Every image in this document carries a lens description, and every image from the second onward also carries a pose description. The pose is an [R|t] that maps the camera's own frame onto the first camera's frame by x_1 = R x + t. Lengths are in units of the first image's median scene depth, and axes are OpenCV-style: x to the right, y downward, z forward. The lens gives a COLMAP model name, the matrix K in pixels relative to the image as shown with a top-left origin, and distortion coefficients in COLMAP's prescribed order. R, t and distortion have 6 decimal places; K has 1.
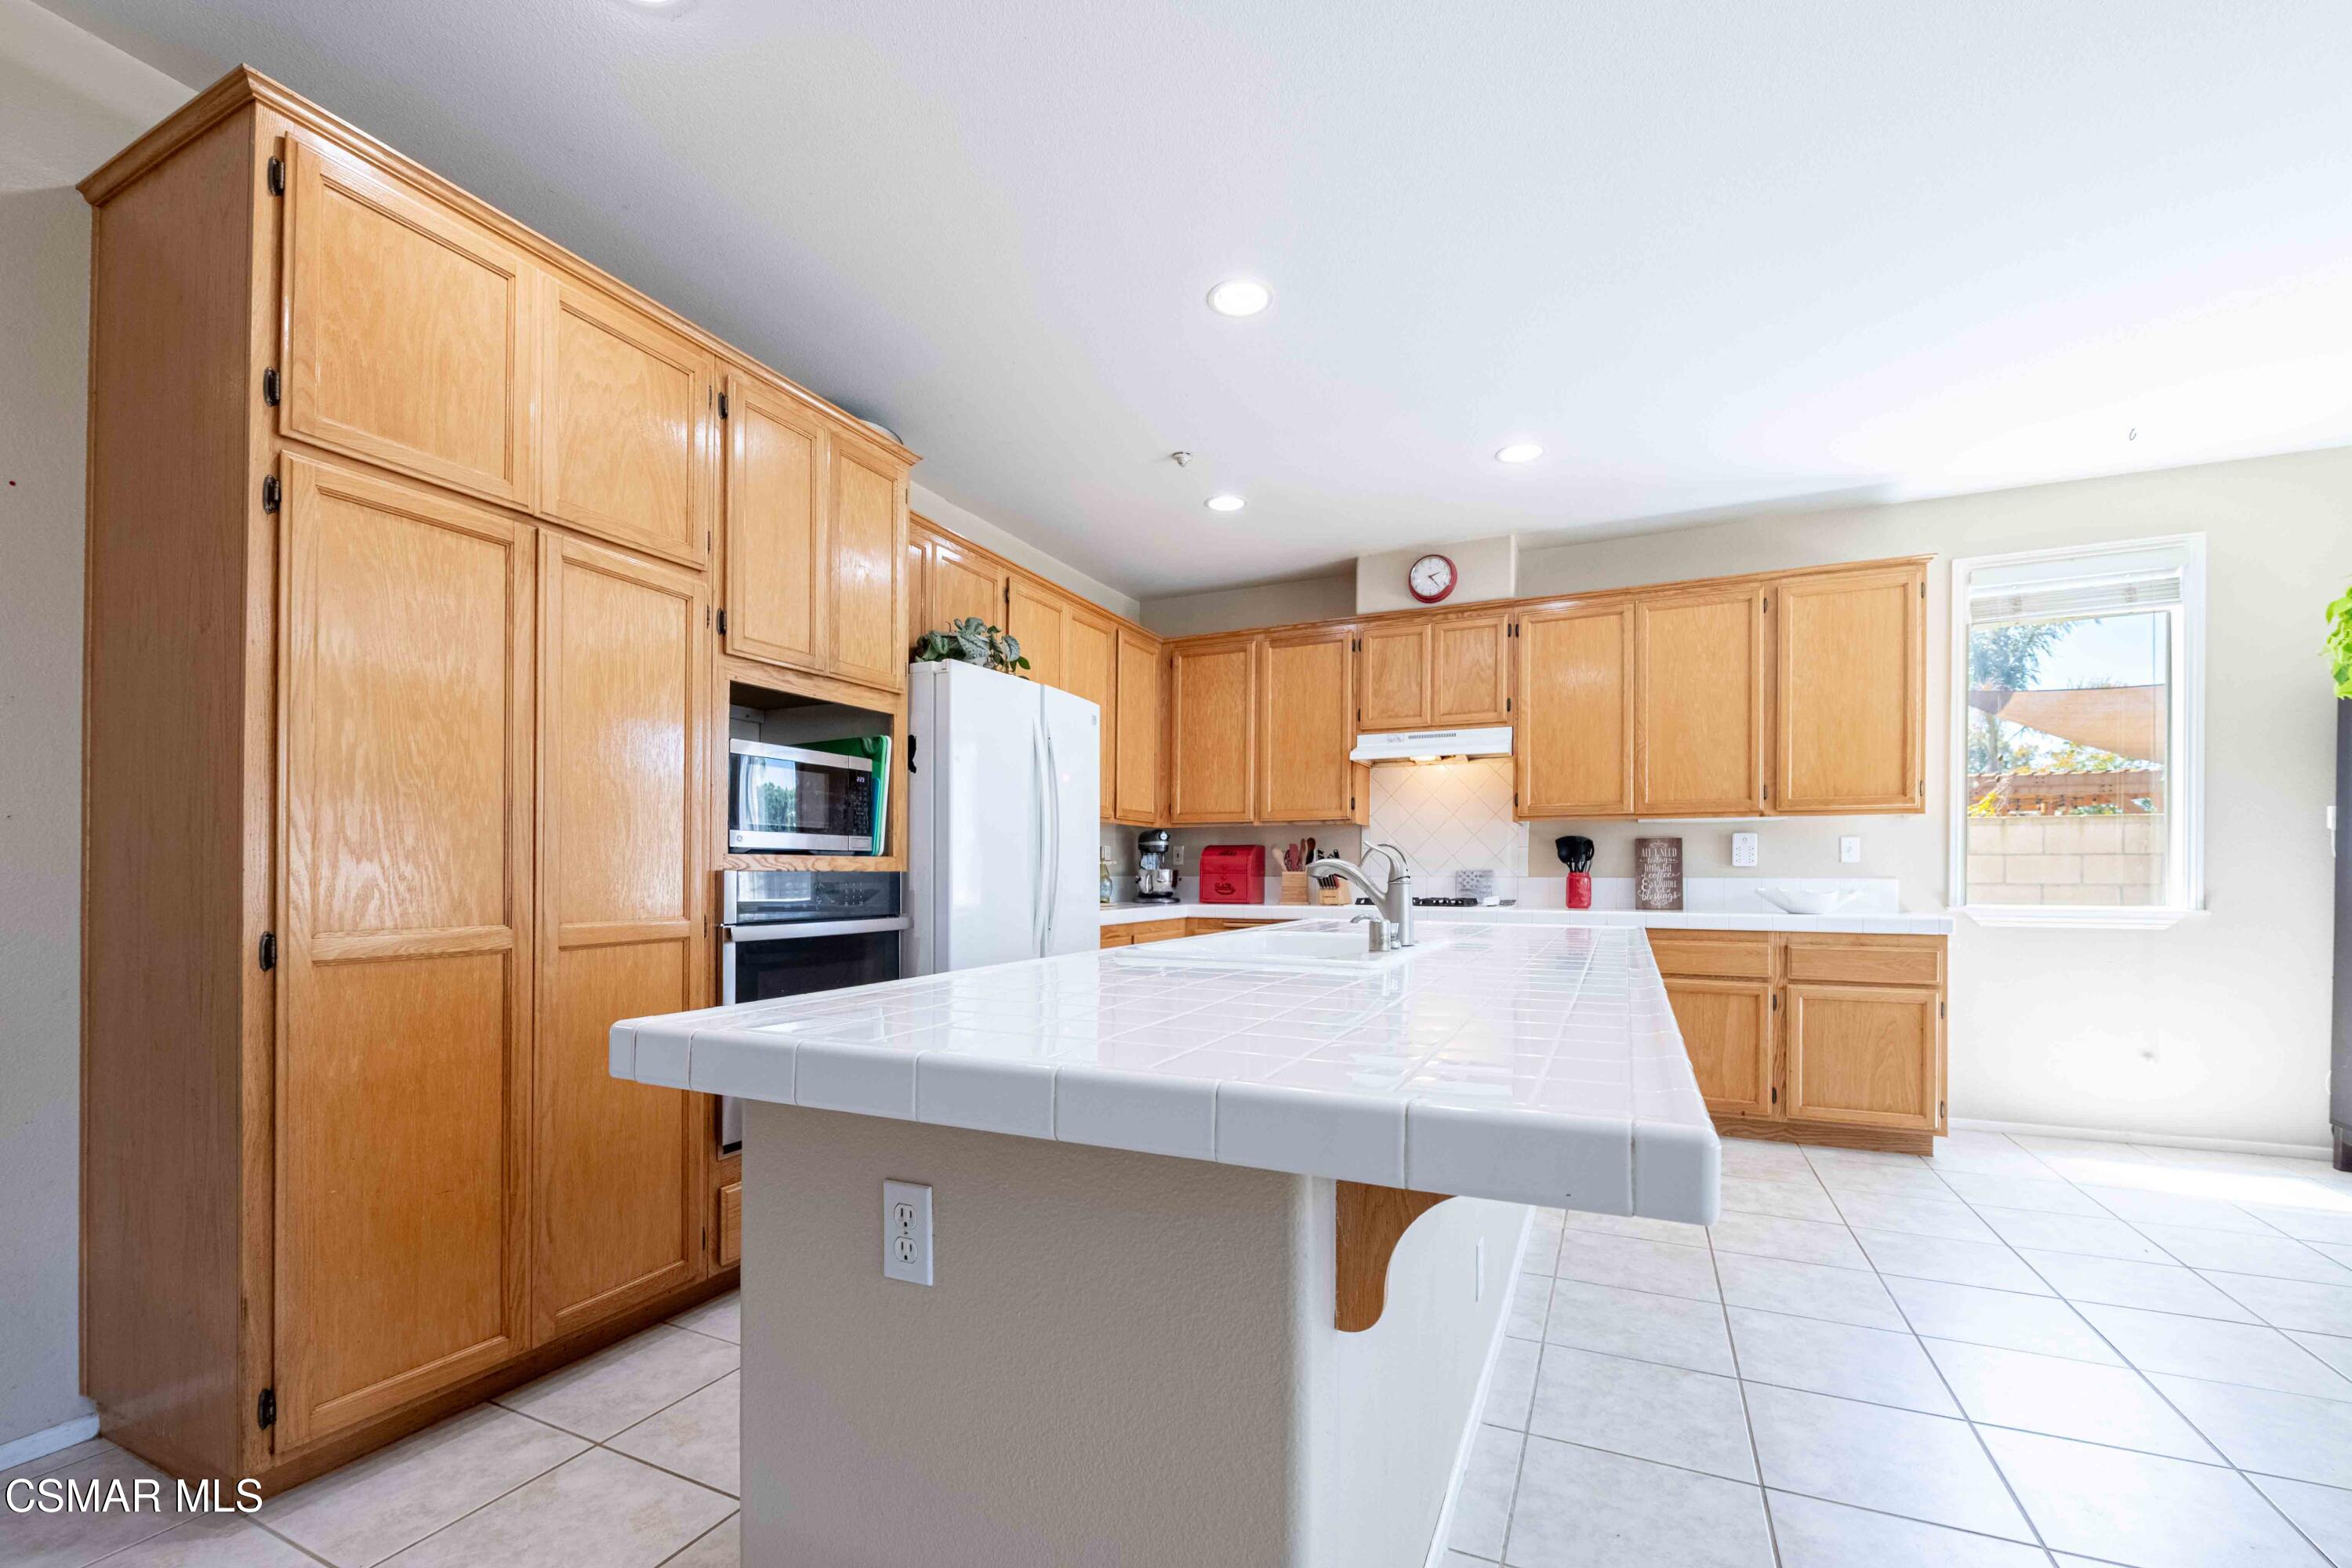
lens RADIAL K [[964.6, 0, 1177.8], [0, 964.6, 858.5], [0, 0, 1]] dist [-0.001218, -0.000678]
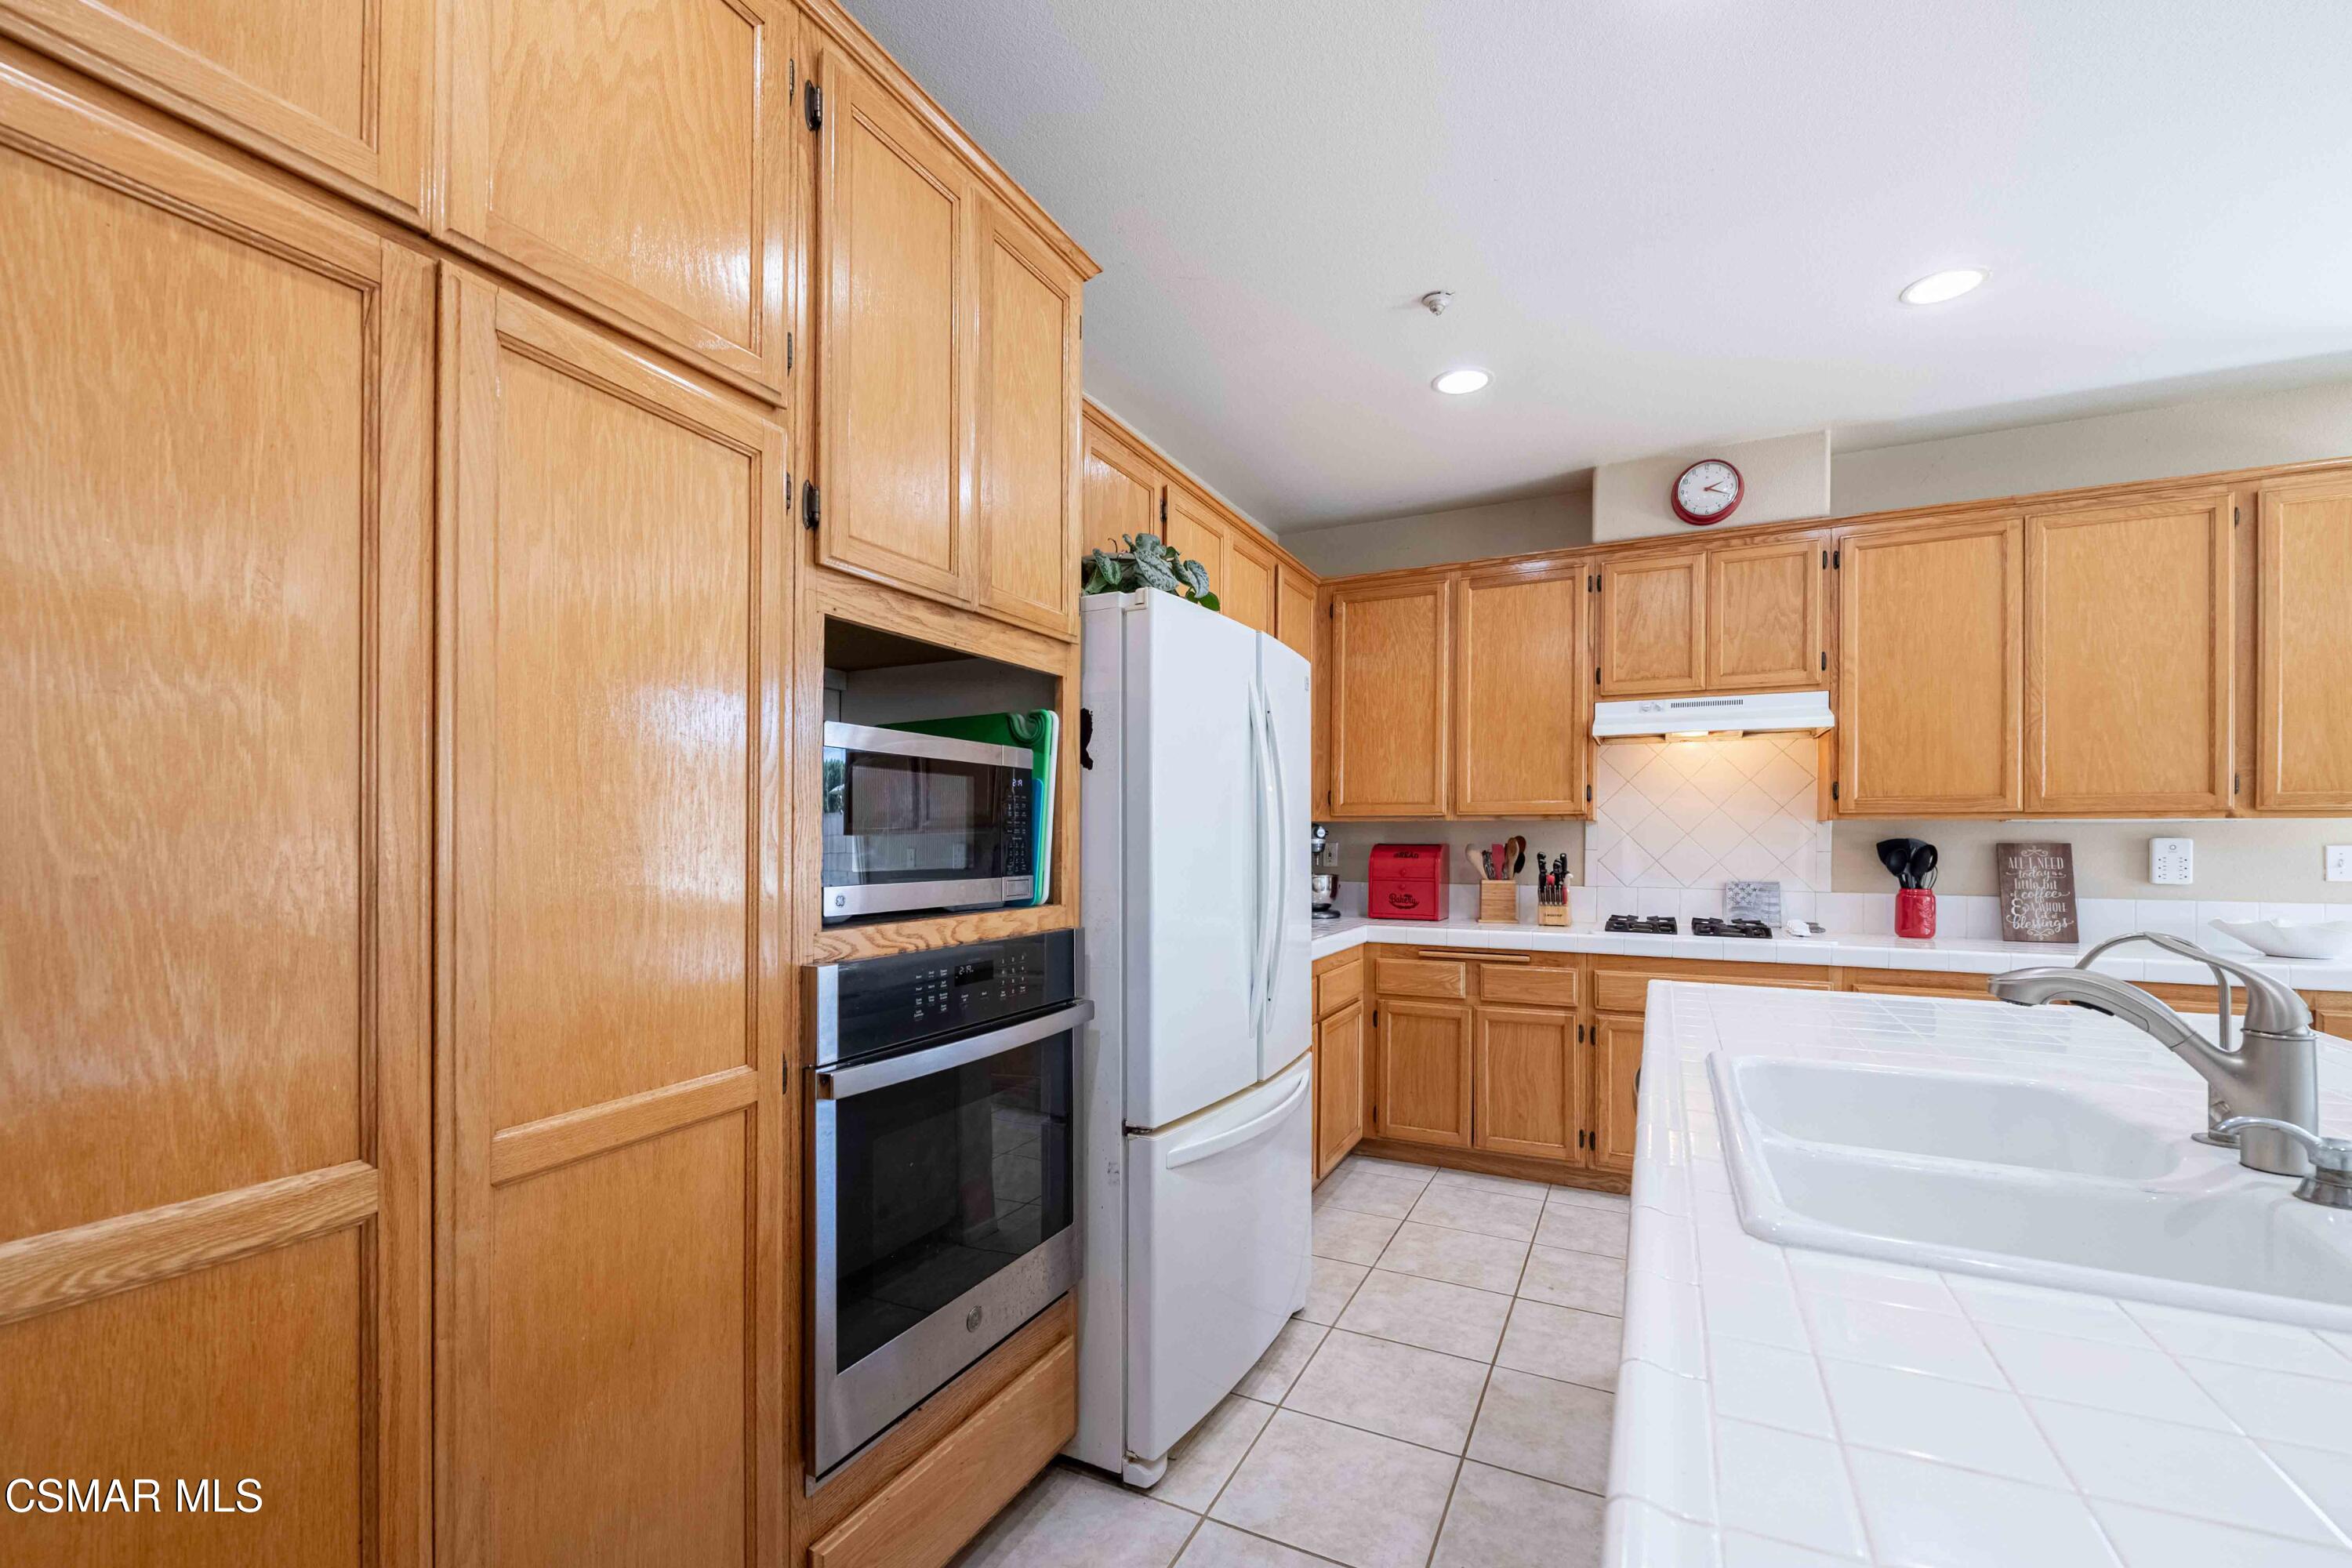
lens RADIAL K [[974.1, 0, 1160.9], [0, 974.1, 829.4], [0, 0, 1]] dist [-0.001262, -0.003323]
pose [[0.999341, 0.000719, -0.036301, -0.156496], [-0.000518, 0.999985, 0.005541, -0.040767], [0.036304, -0.005519, 0.999326, 0.280504]]
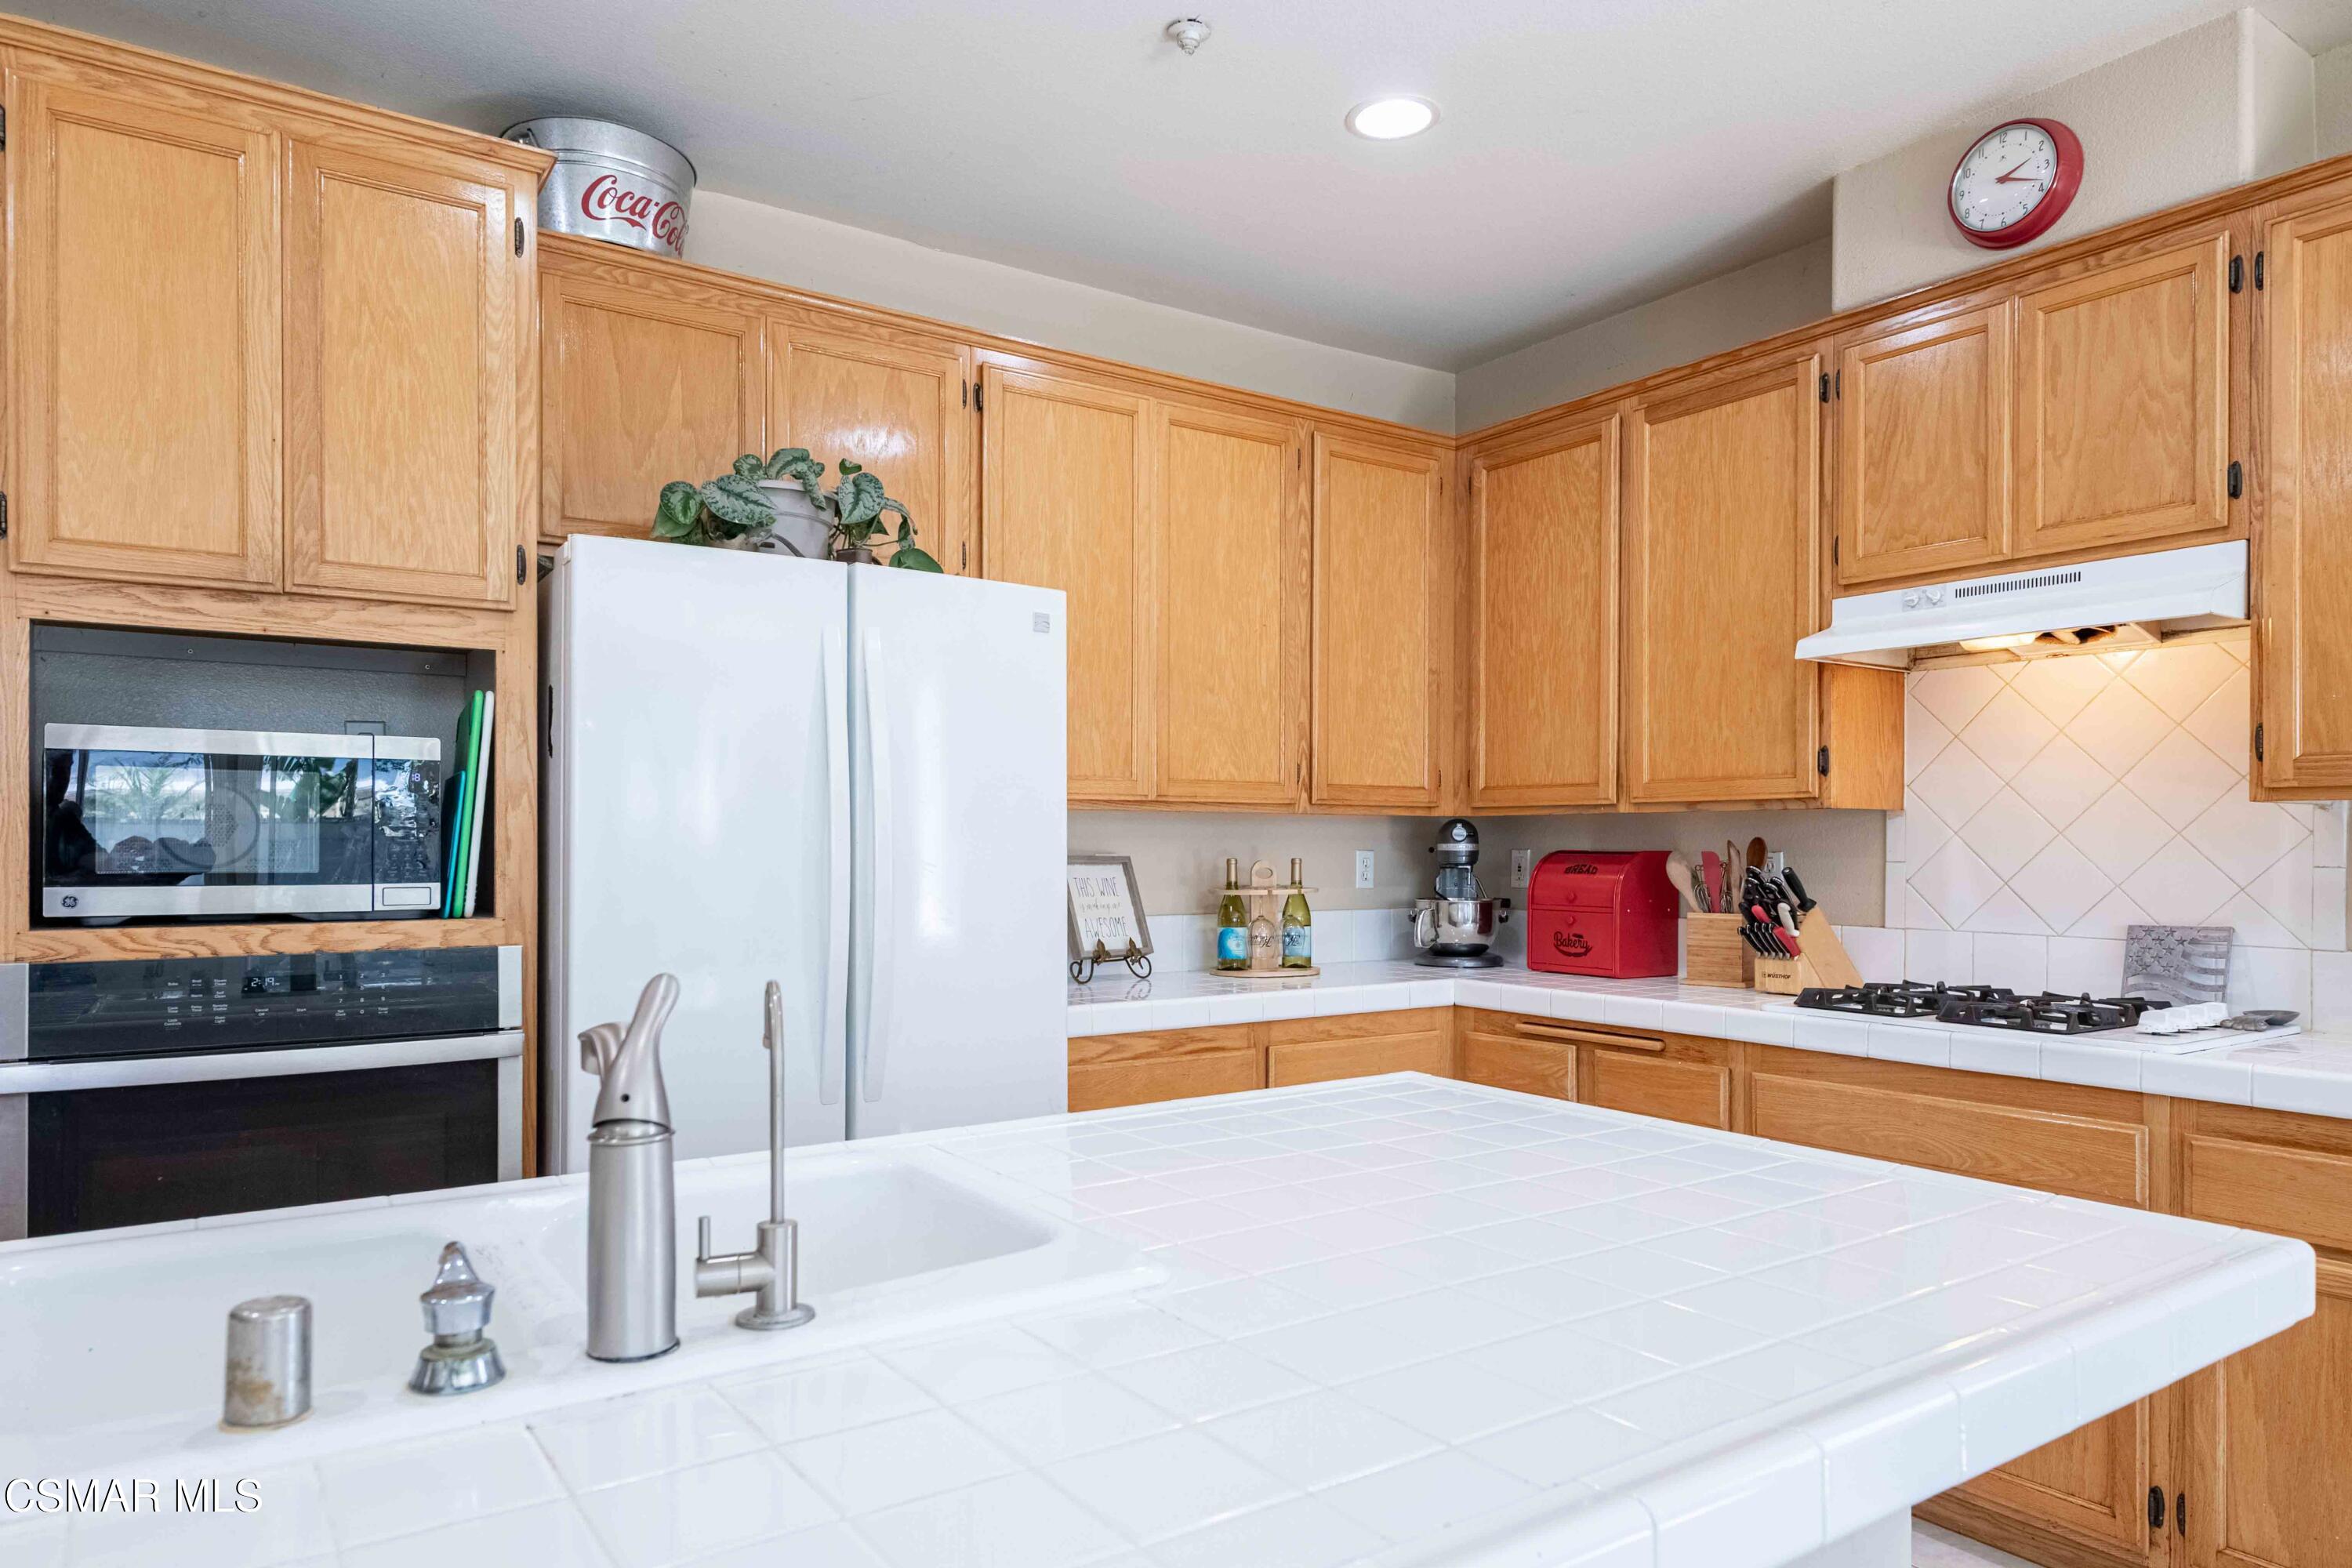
lens RADIAL K [[1441.9, 0, 1169.6], [0, 1441.9, 828.3], [0, 0, 1]] dist [0.020771, -0.015336]
pose [[0.858729, -0.006094, -0.512394, 0.324551], [0.007324, 0.999973, 0.000382, -0.036854], [0.512378, -0.004081, 0.858751, 0.380314]]
